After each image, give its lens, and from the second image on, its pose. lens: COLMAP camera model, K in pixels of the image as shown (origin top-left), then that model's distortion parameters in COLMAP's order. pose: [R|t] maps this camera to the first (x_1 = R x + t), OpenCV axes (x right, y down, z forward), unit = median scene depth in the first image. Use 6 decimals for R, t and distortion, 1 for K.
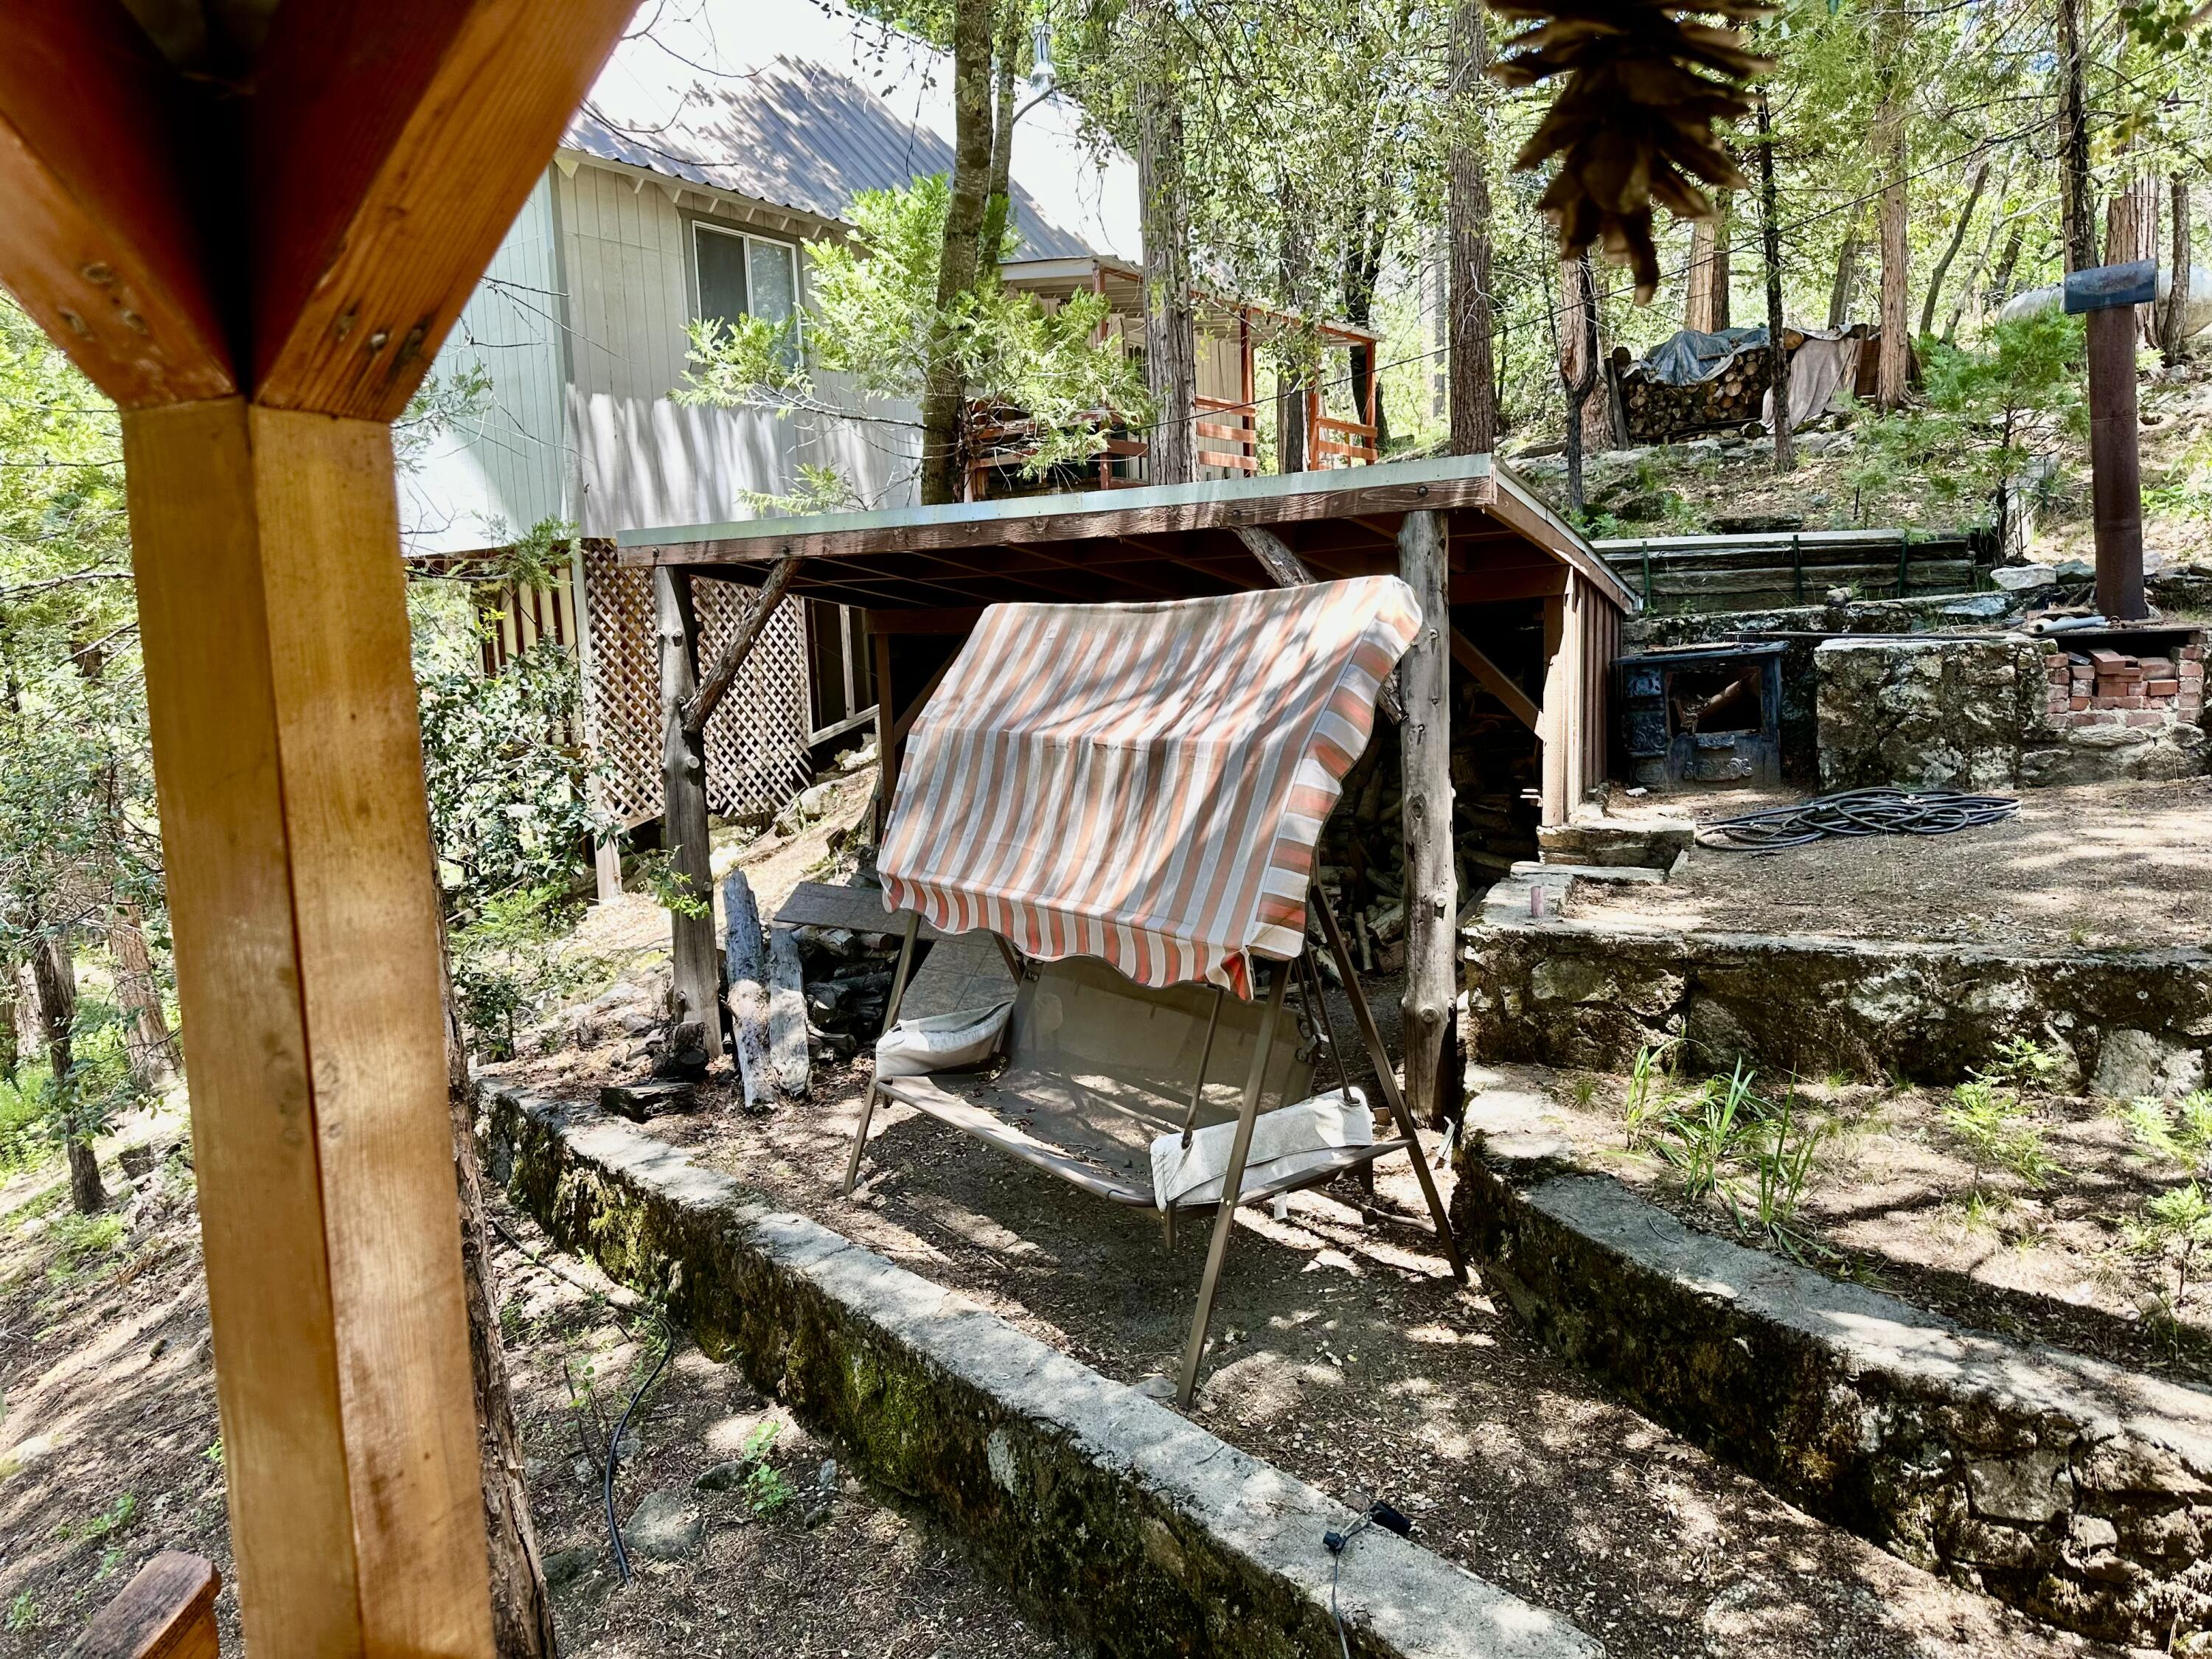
lens RADIAL K [[1569.1, 0, 1106.0], [0, 1569.1, 829.5], [0, 0, 1]] dist [0.043600, -0.061208]
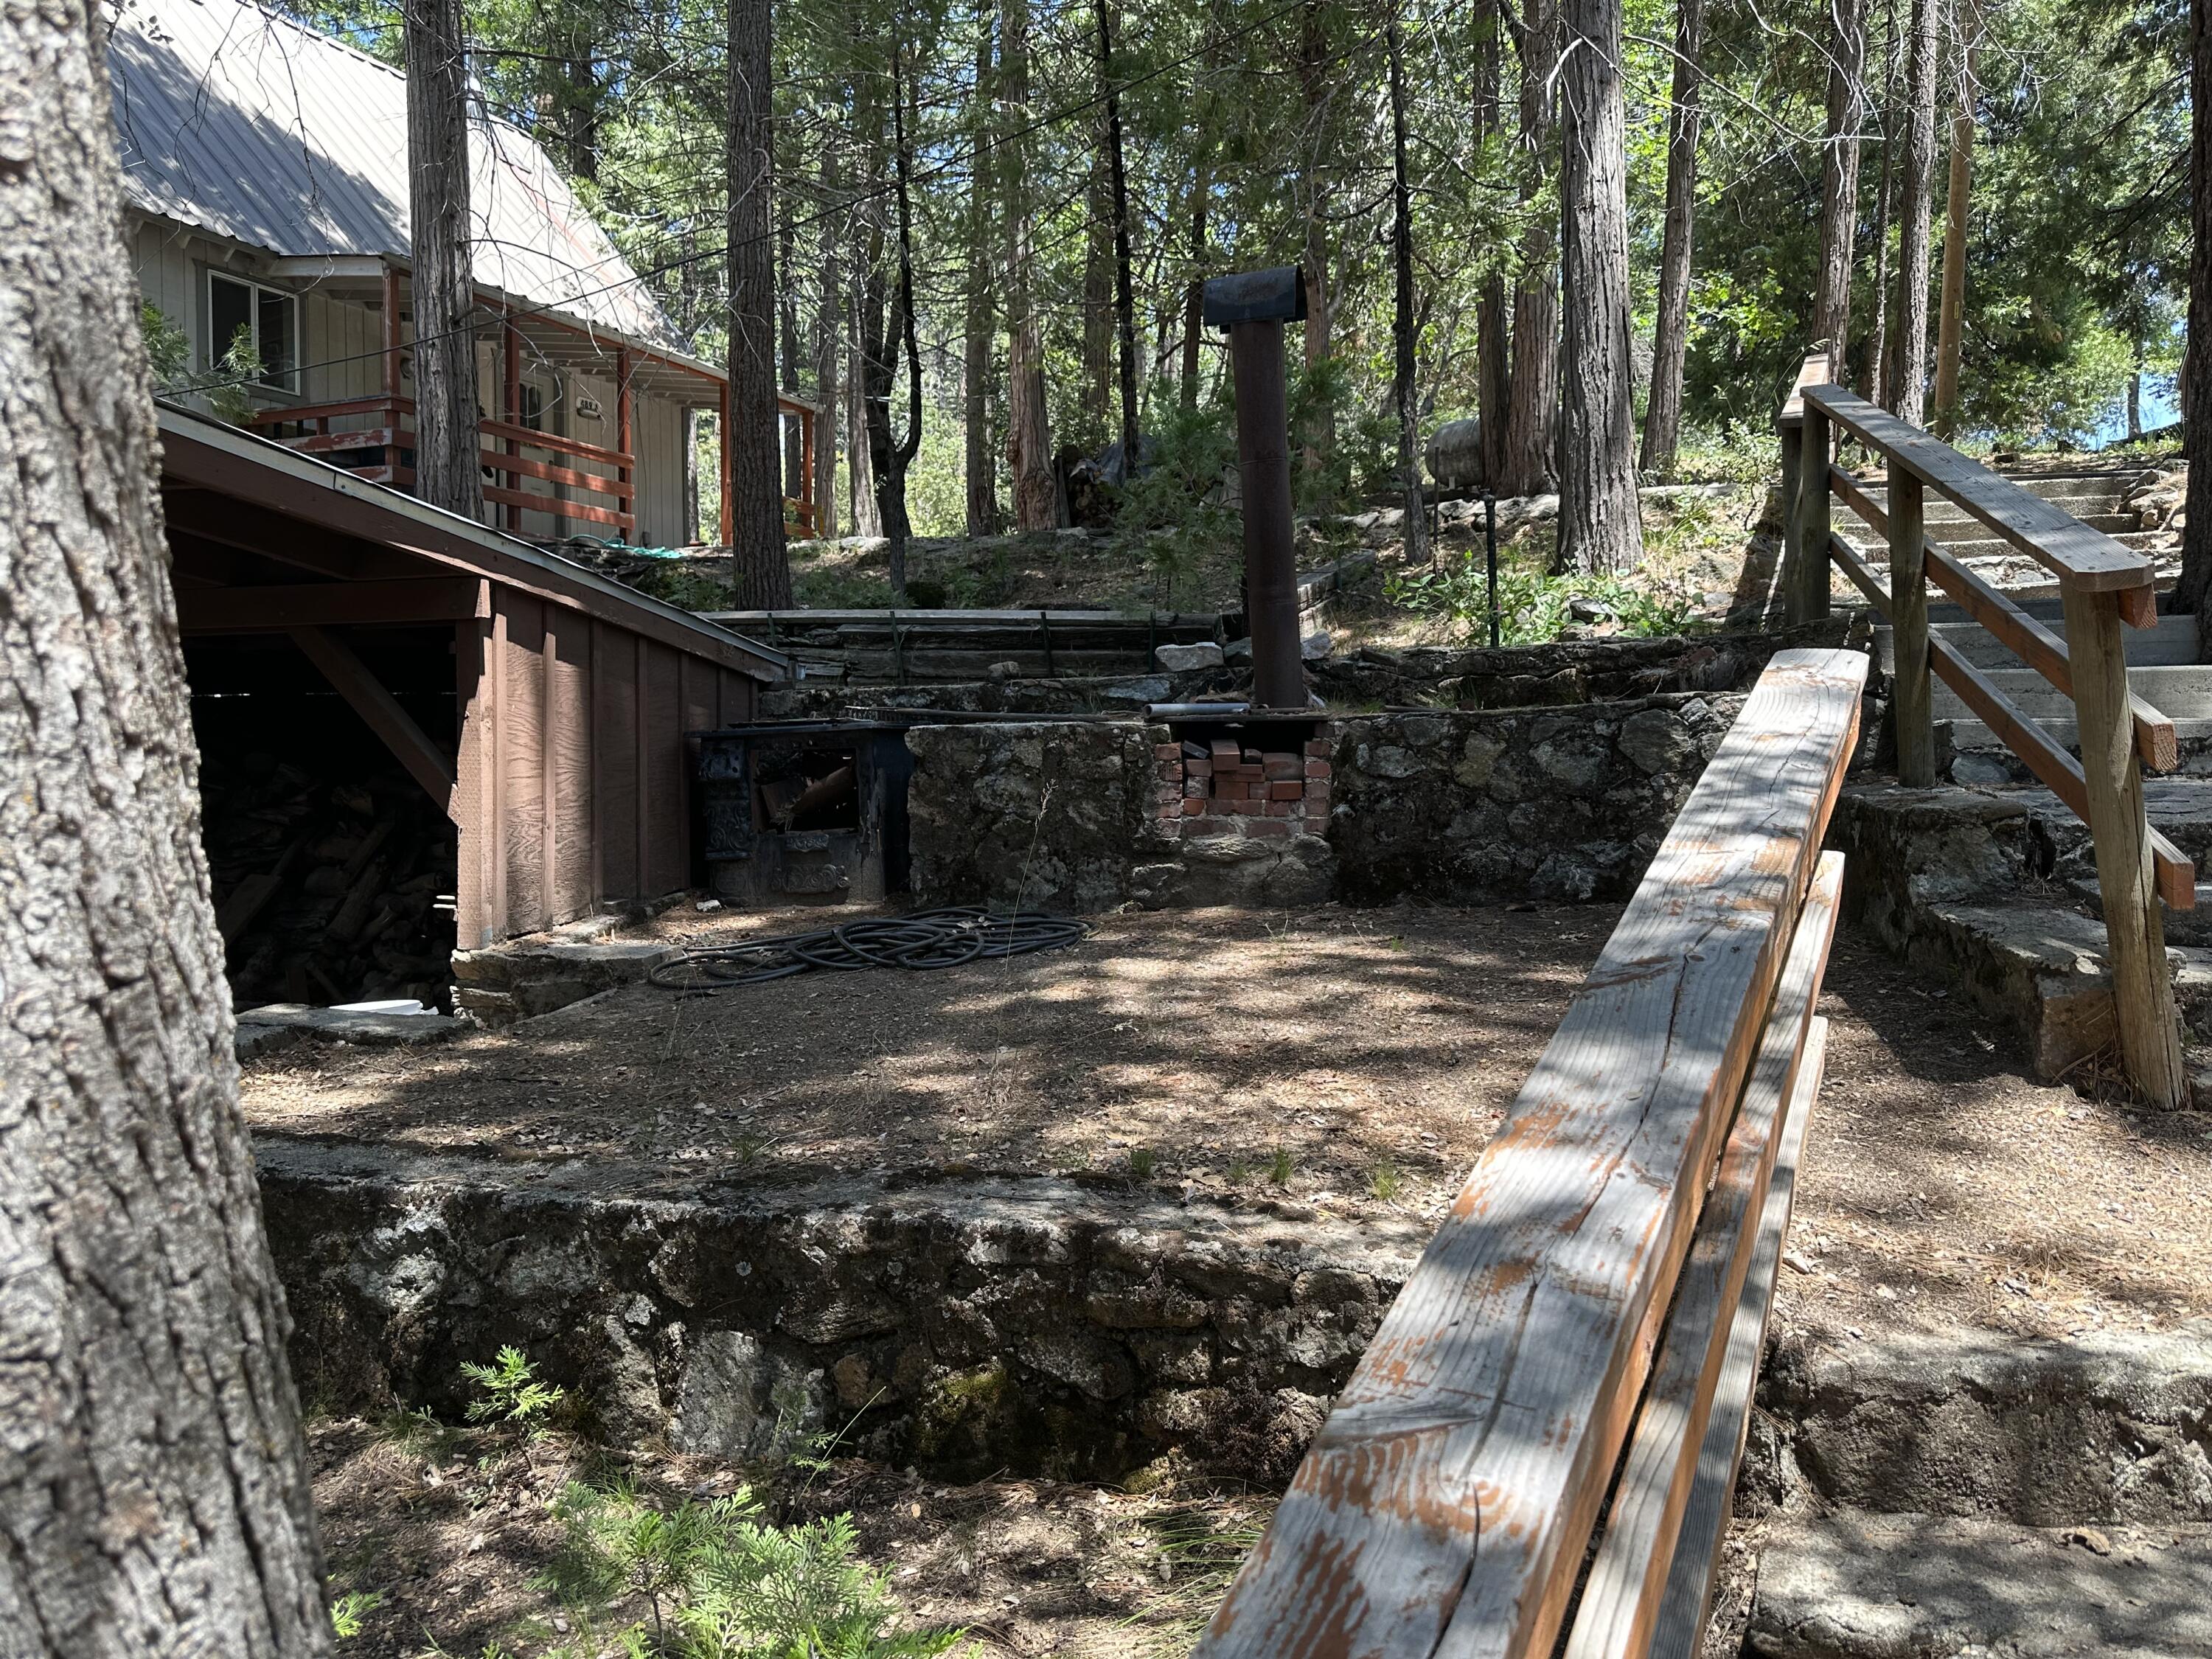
lens RADIAL K [[1569.1, 0, 1106.0], [0, 1569.1, 829.5], [0, 0, 1]] dist [0.043600, -0.061208]
pose [[0.972000, 0.037386, 0.231986, 0.386599], [-0.020099, 0.996872, -0.076439, -0.006991], [-0.234118, 0.069636, 0.969711, 0.245427]]
